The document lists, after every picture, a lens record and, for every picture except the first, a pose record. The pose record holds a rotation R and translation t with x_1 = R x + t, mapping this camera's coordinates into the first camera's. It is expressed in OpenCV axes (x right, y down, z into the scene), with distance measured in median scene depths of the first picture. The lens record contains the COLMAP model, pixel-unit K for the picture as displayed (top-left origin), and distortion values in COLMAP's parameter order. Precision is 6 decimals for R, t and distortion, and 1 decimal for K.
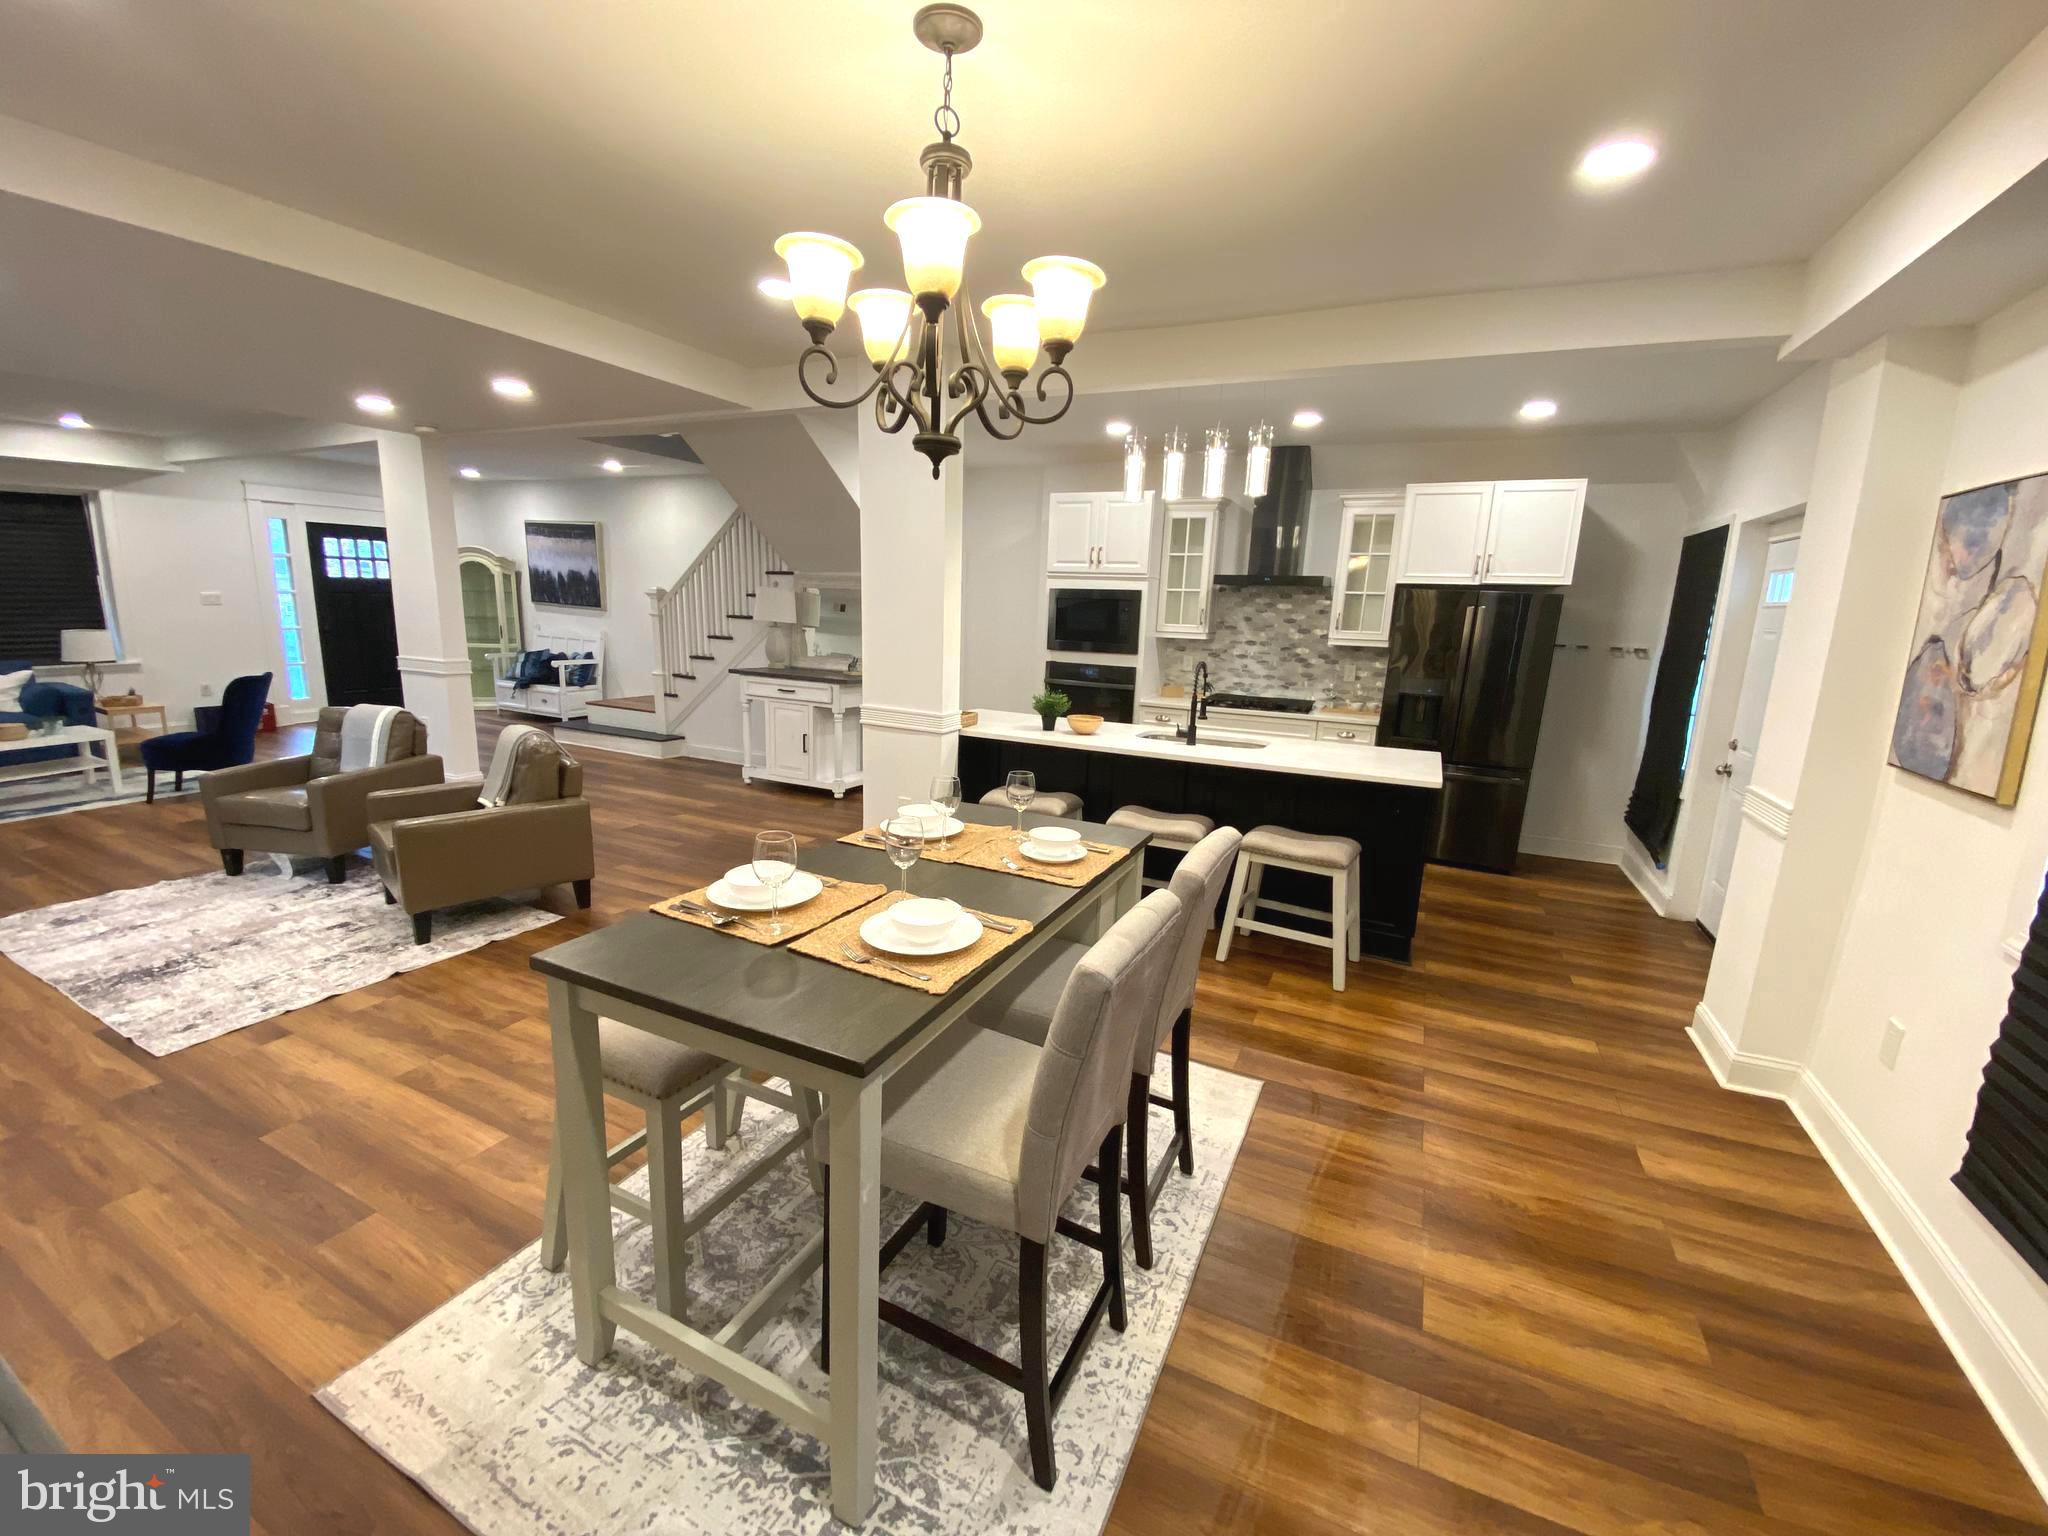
lens RADIAL K [[832.9, 0, 1023.1], [0, 832.9, 775.6], [0, 0, 1]] dist [0.032477, -0.026548]
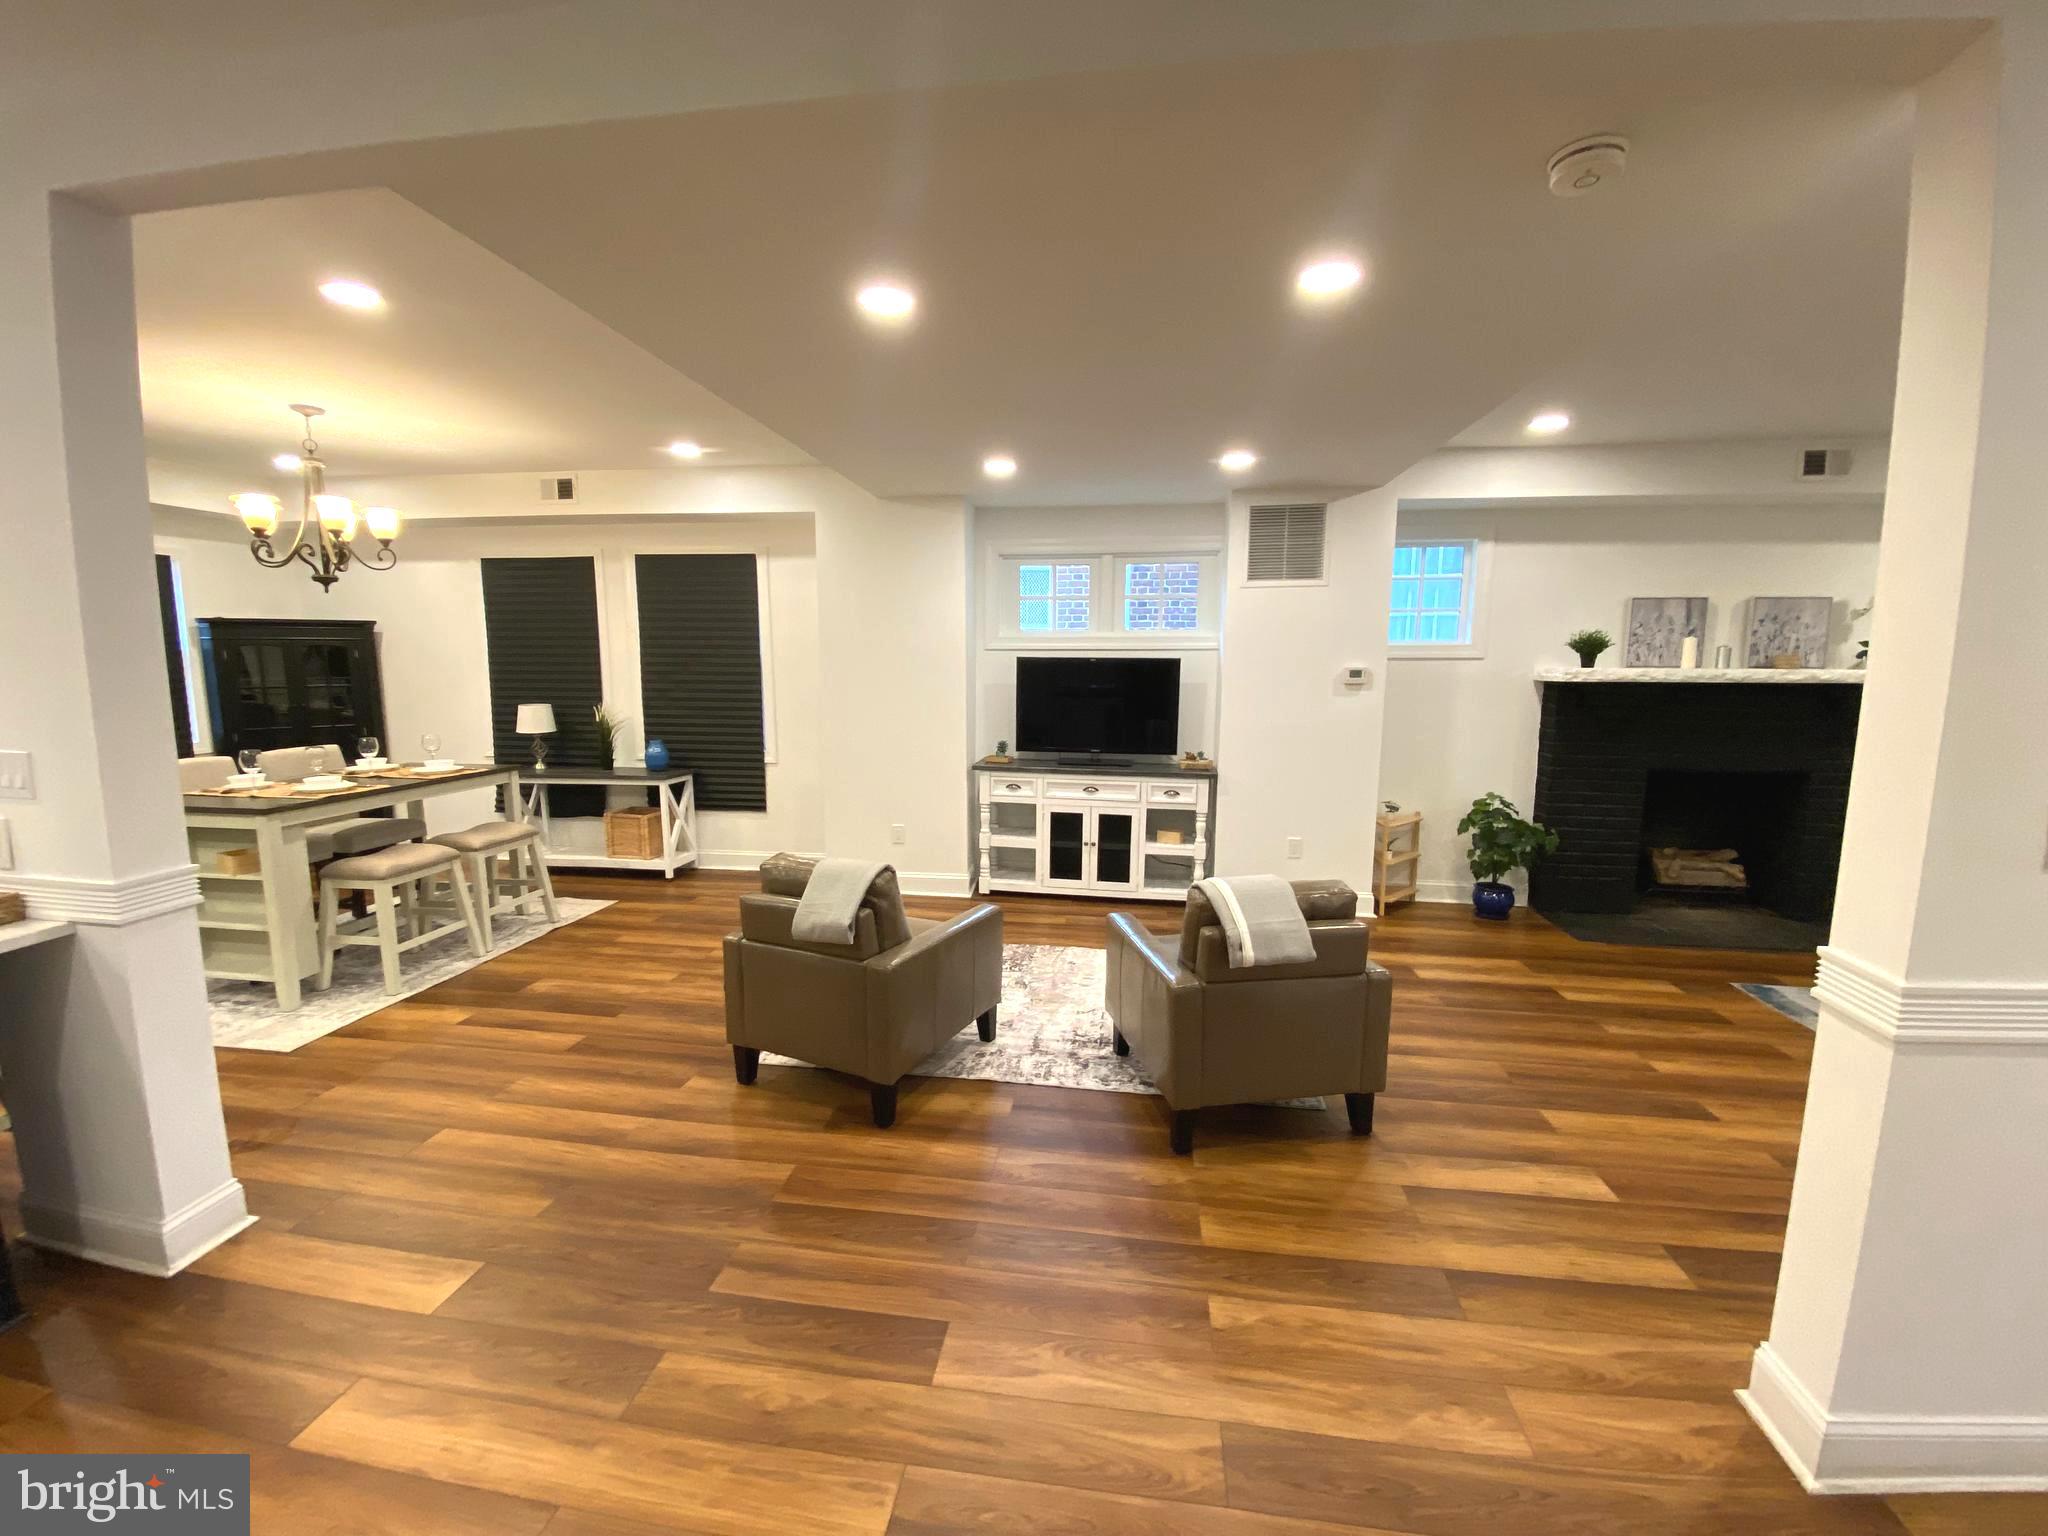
lens RADIAL K [[832.9, 0, 1023.1], [0, 832.9, 775.6], [0, 0, 1]] dist [0.032477, -0.026548]
pose [[-0.954047, -0.001762, -0.299651, -0.358261], [-0.099921, 0.944621, 0.312580, -0.231444], [0.282506, 0.328158, -0.901389, 1.099803]]
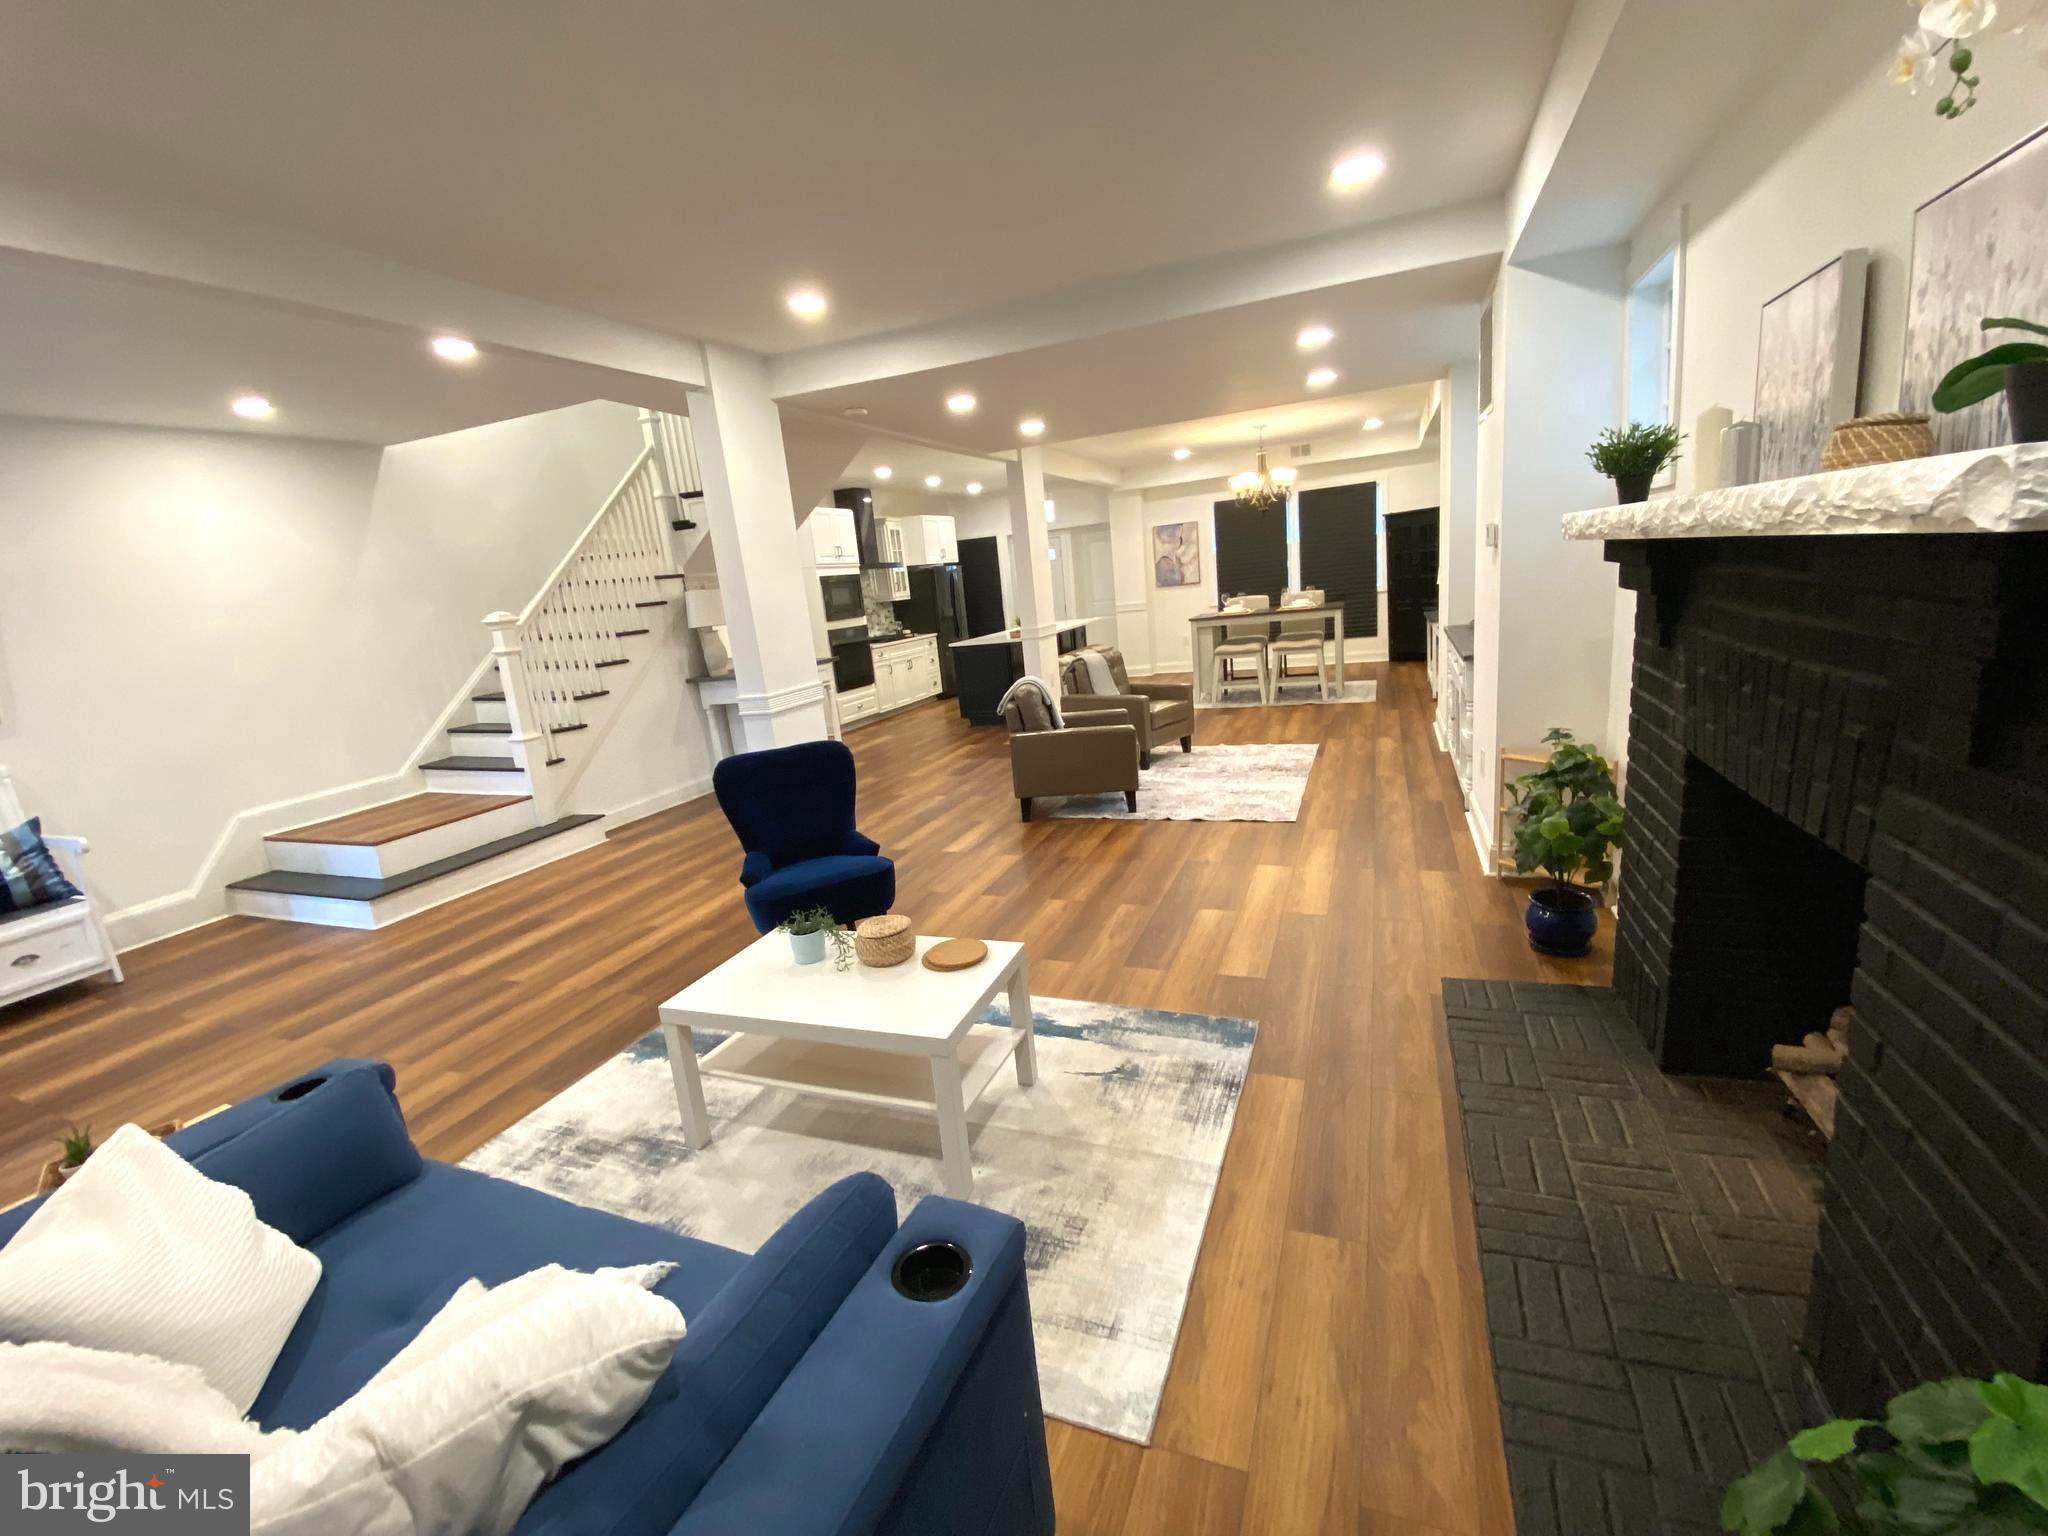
lens RADIAL K [[858.8, 0, 1021.7], [0, 858.8, 781.4], [0, 0, 1]] dist [0.031882, -0.000128]
pose [[-0.077160, -0.259258, 0.962721, -1.467346], [0.295140, 0.916383, 0.270435, -0.206210], [-0.952333, 0.305004, 0.005809, 0.799482]]
